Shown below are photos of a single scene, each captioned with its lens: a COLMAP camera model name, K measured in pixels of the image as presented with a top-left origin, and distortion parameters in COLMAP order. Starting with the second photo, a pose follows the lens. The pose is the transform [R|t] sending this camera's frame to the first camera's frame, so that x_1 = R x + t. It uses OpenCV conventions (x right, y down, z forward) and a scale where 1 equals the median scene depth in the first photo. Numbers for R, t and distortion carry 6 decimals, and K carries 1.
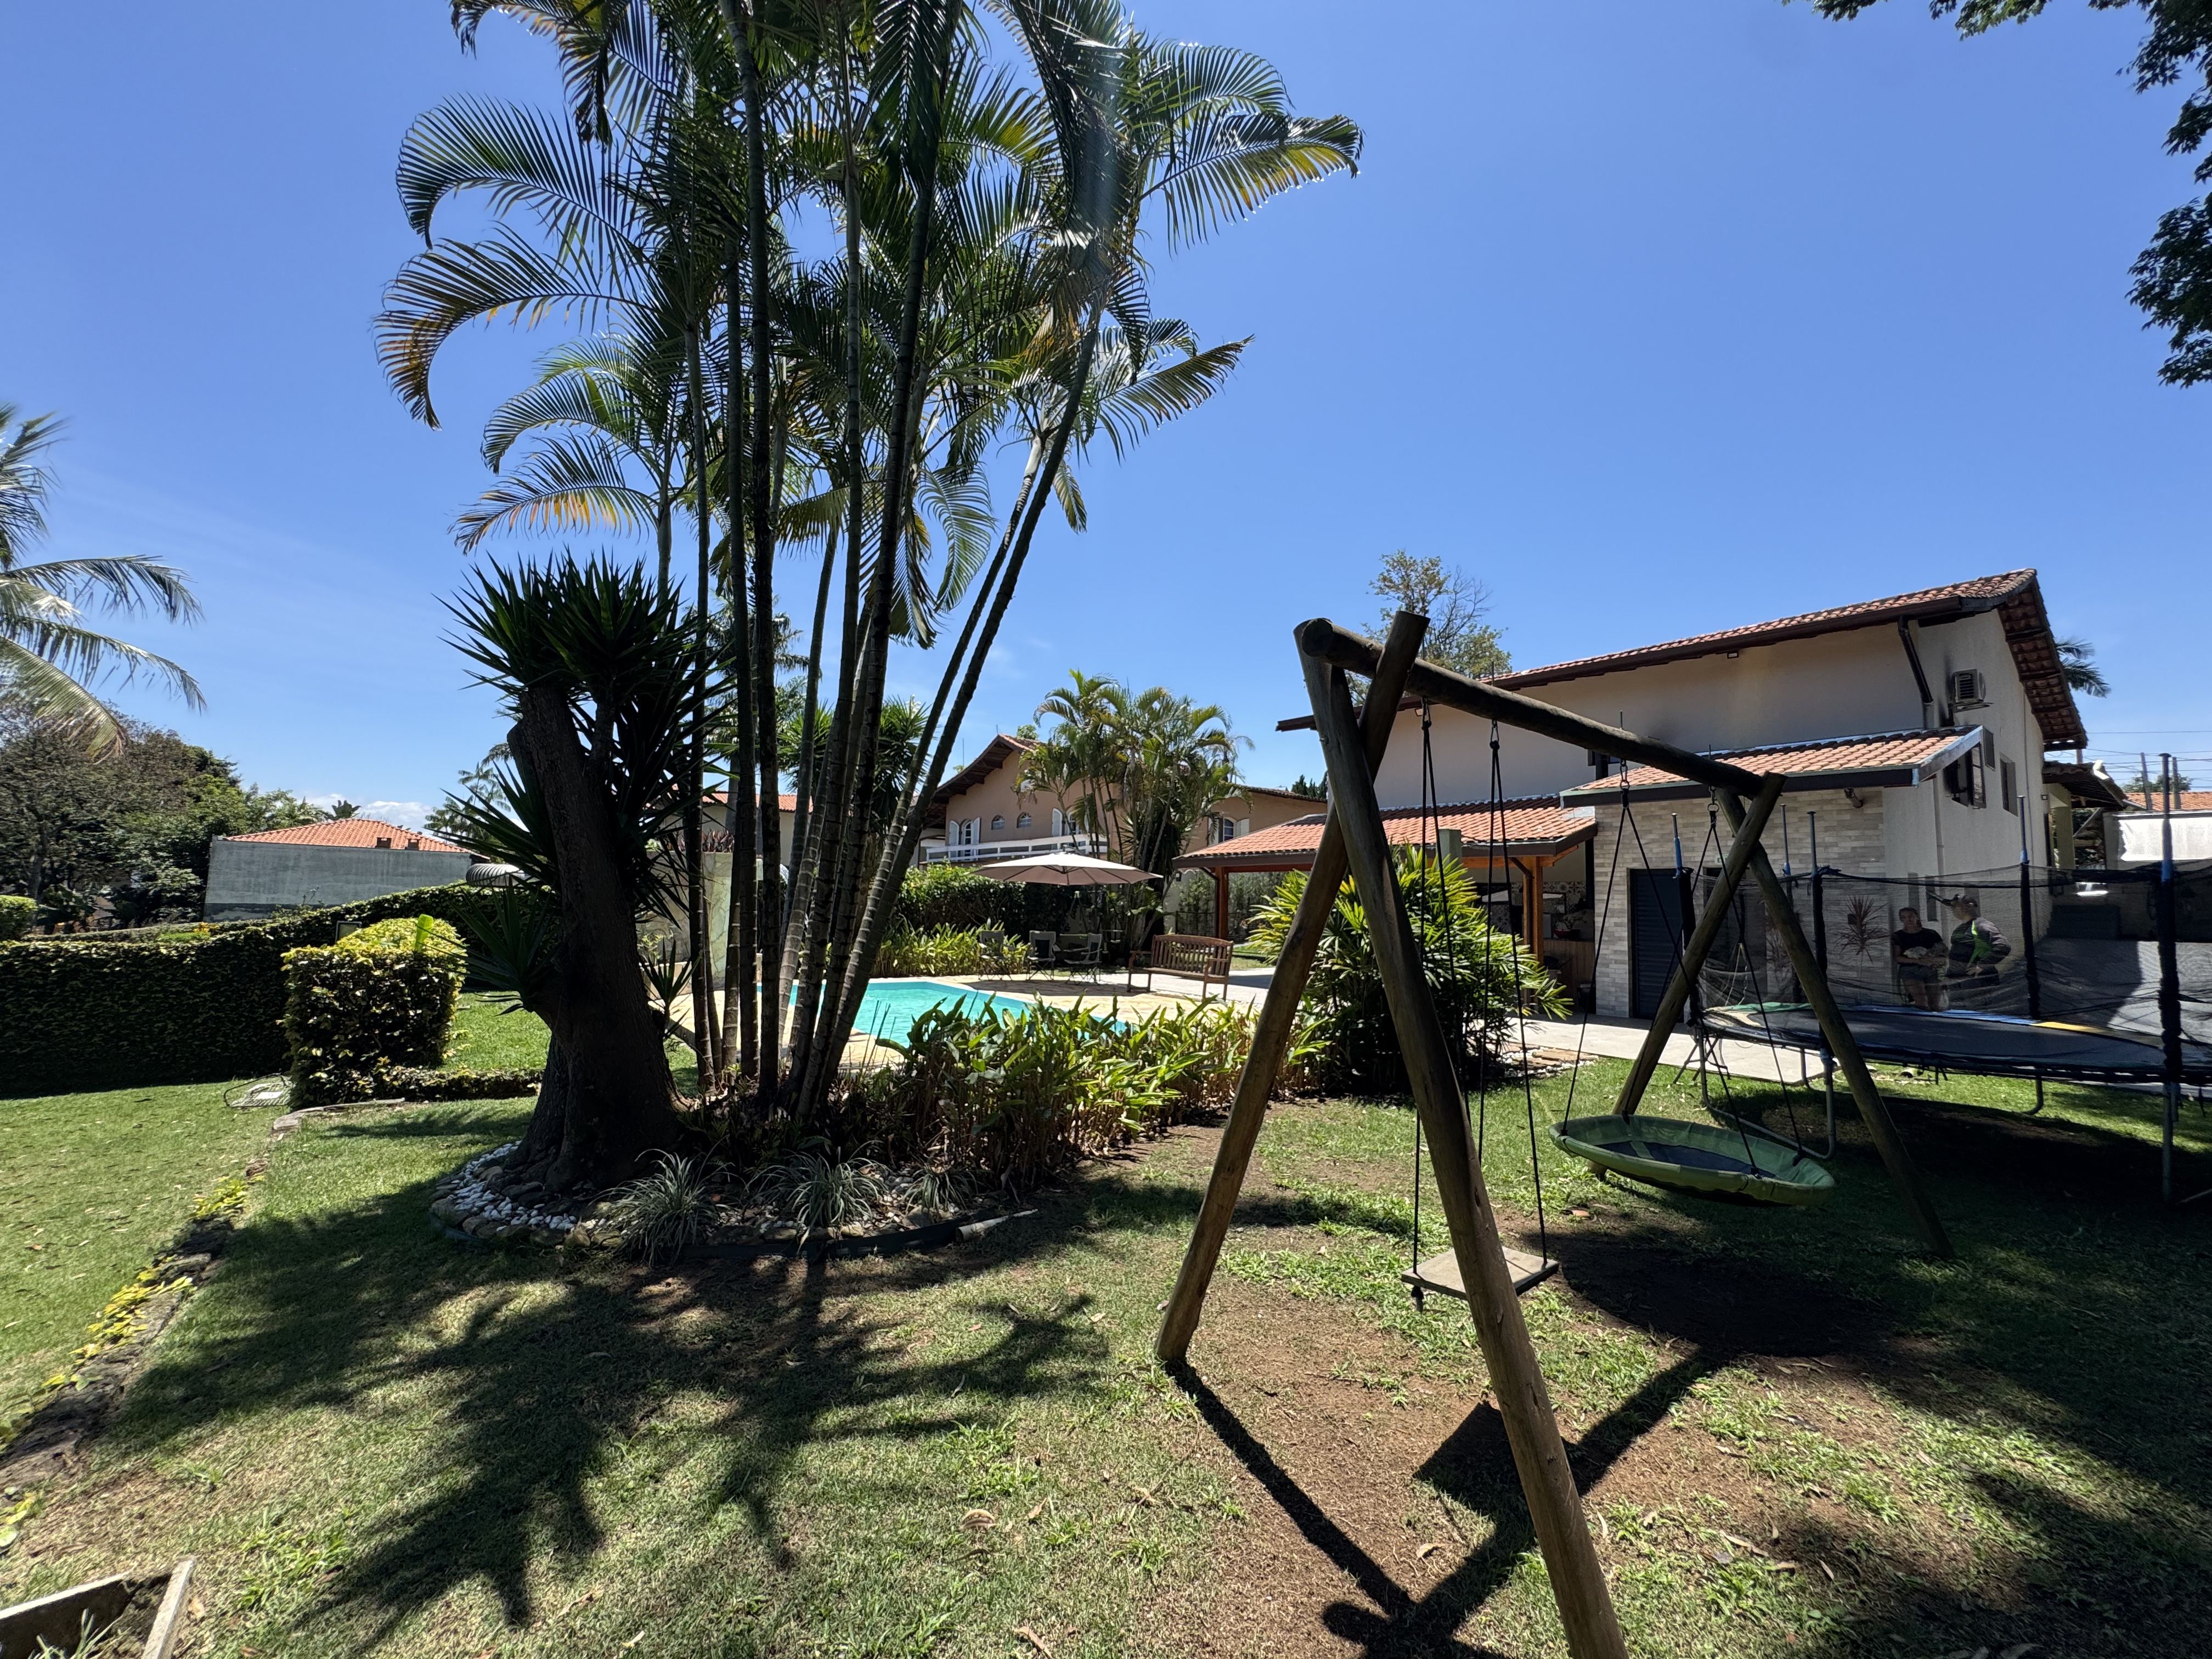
lens RADIAL K [[890.8, 0, 1101.3], [0, 890.8, 822.8], [0, 0, 1]] dist [-0.002009, -0.000047]
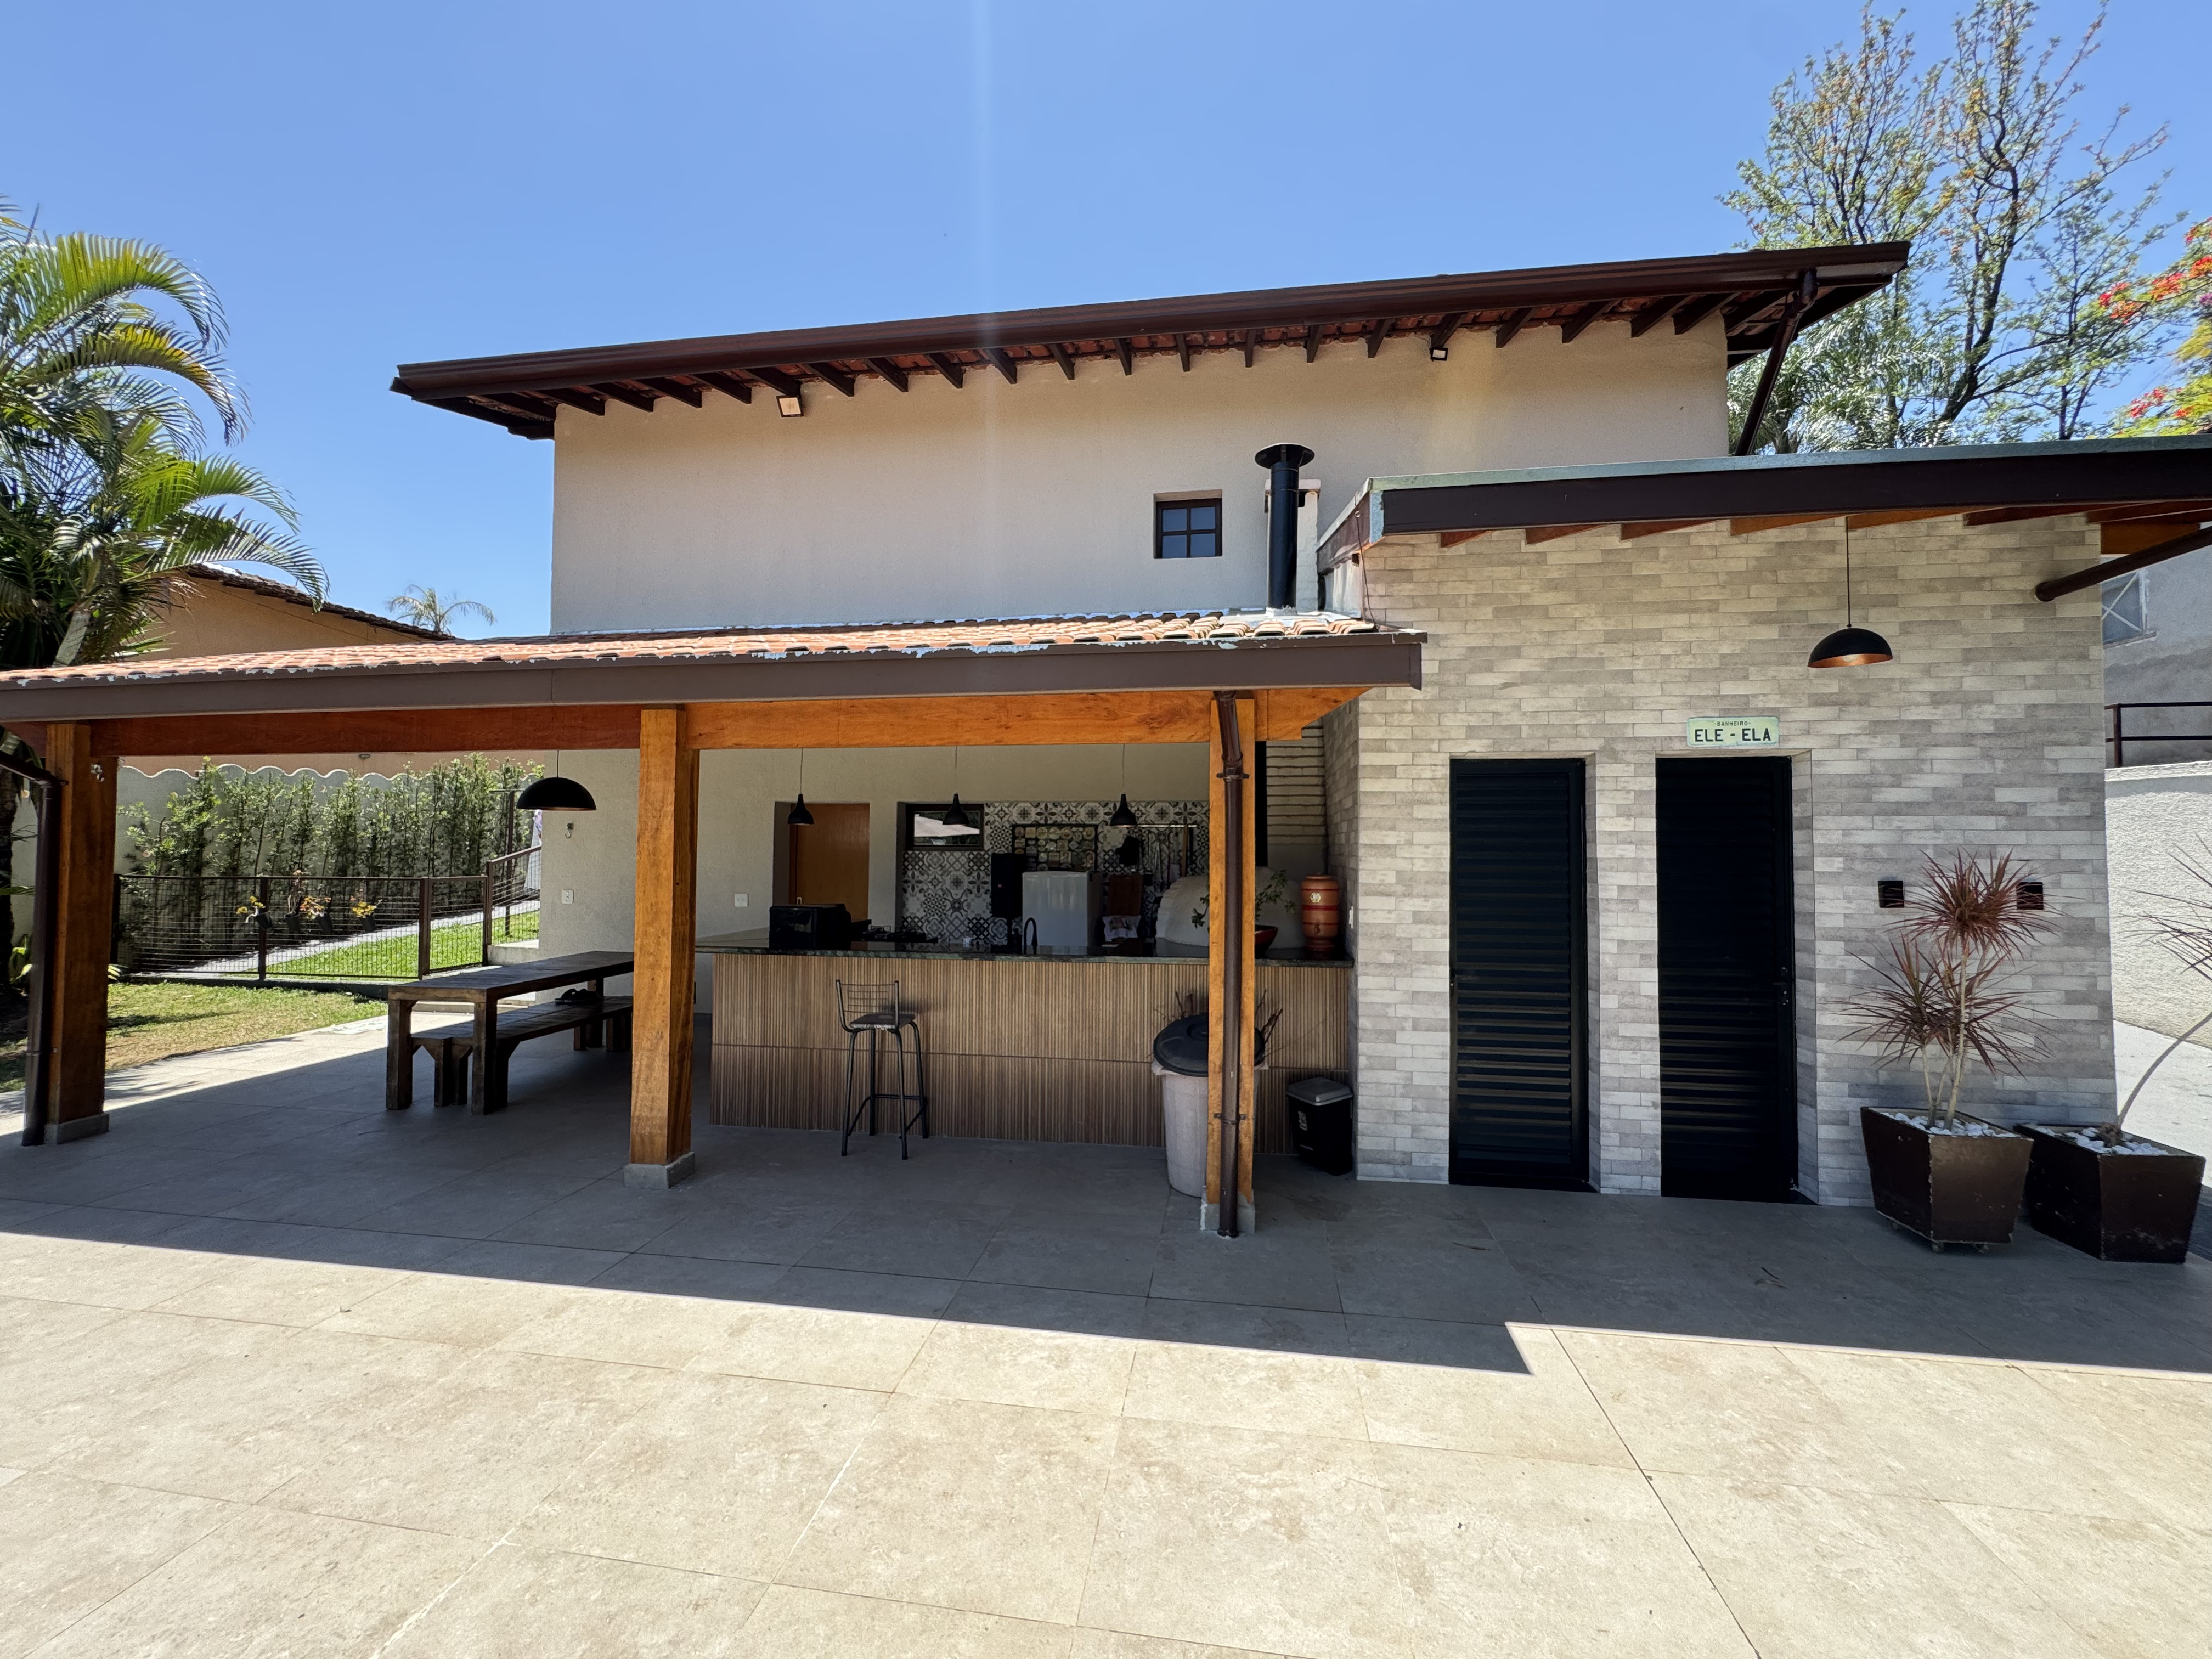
lens RADIAL K [[887.2, 0, 1106.4], [0, 887.2, 826.3], [0, 0, 1]] dist [-0.002747, 0.000027]
pose [[0.724106, -0.004662, 0.689673, 0.172256], [-0.053041, 0.996639, 0.062426, 0.043538], [-0.687647, -0.081784, 0.721425, 0.569294]]
